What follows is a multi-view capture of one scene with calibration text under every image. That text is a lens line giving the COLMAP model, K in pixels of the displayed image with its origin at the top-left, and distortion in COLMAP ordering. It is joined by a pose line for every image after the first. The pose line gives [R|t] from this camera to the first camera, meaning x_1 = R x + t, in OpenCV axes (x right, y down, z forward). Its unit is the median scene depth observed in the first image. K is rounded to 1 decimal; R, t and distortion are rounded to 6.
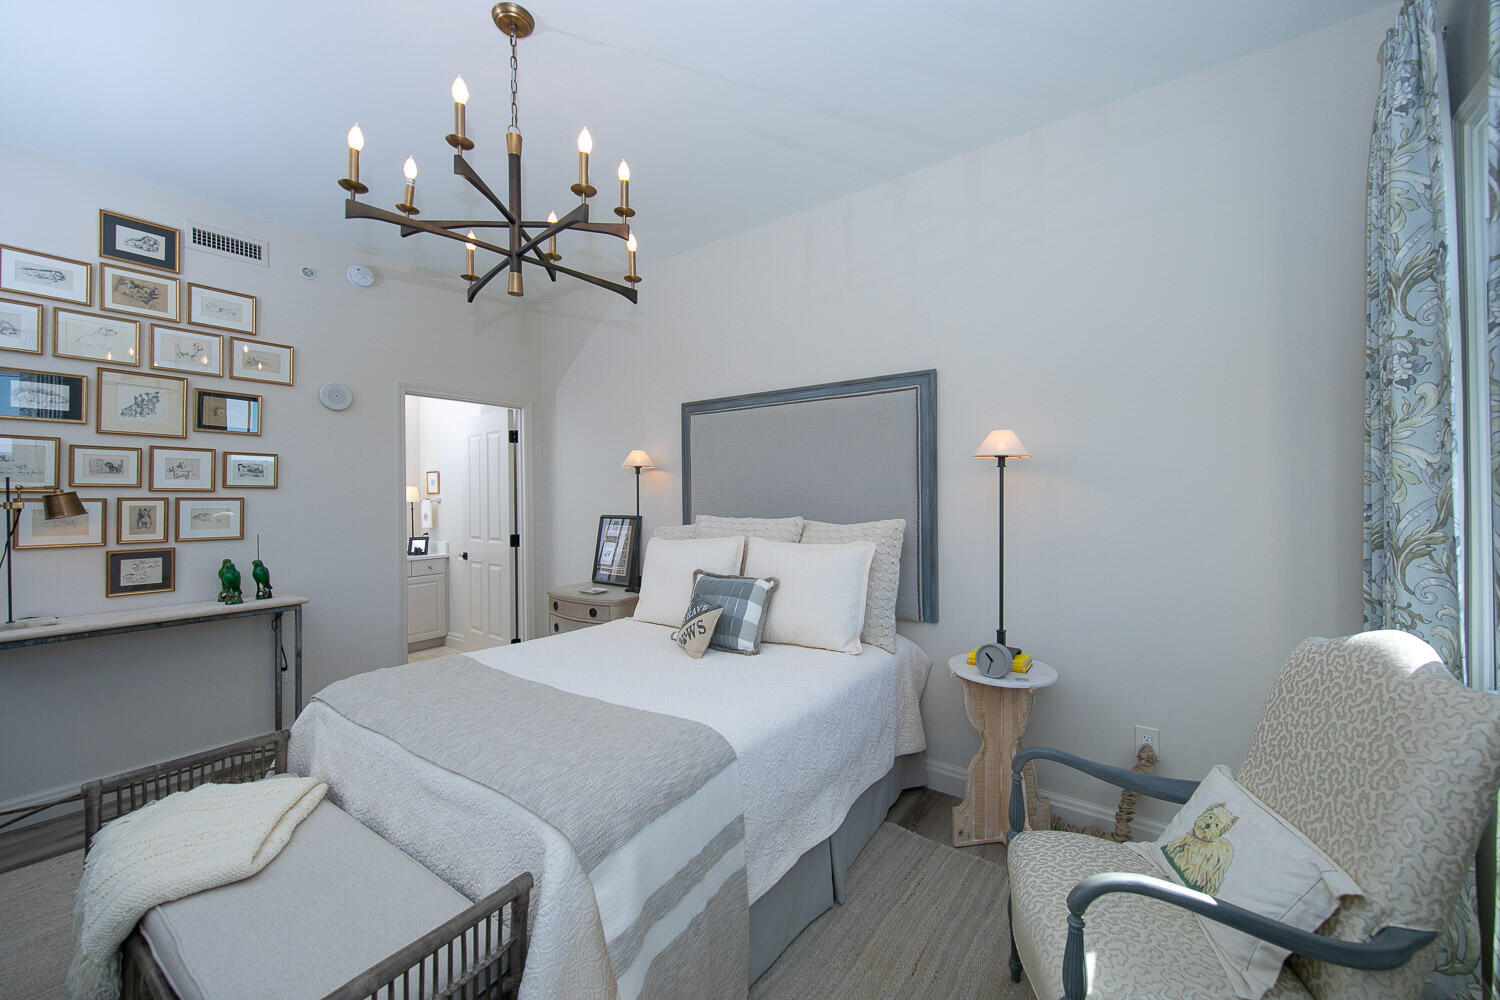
lens RADIAL K [[580.2, 0, 748.6], [0, 580.2, 495.2], [0, 0, 1]] dist [0.000799, 0.000045]
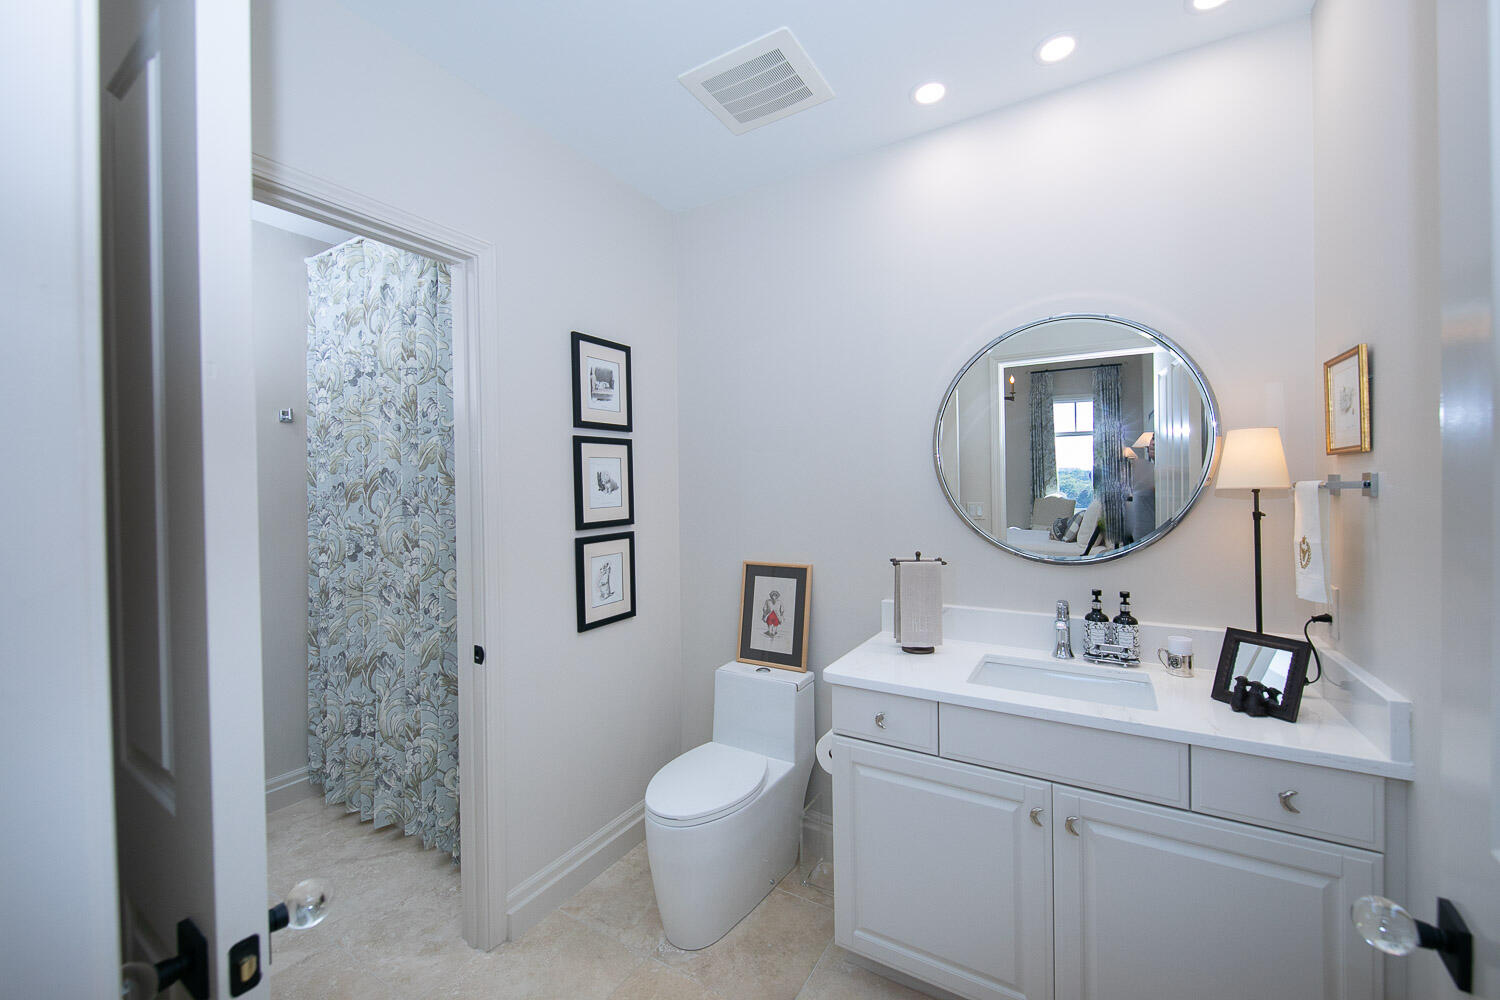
lens RADIAL K [[580.2, 0, 750.7], [0, 580.2, 492.9], [0, 0, 1]] dist [0.000799, 0.000045]
pose [[0.054039, 0.006254, -0.998519, -0.336098], [0.019290, 0.999787, 0.007306, 0.006446], [0.998352, -0.019657, 0.053907, 0.770563]]
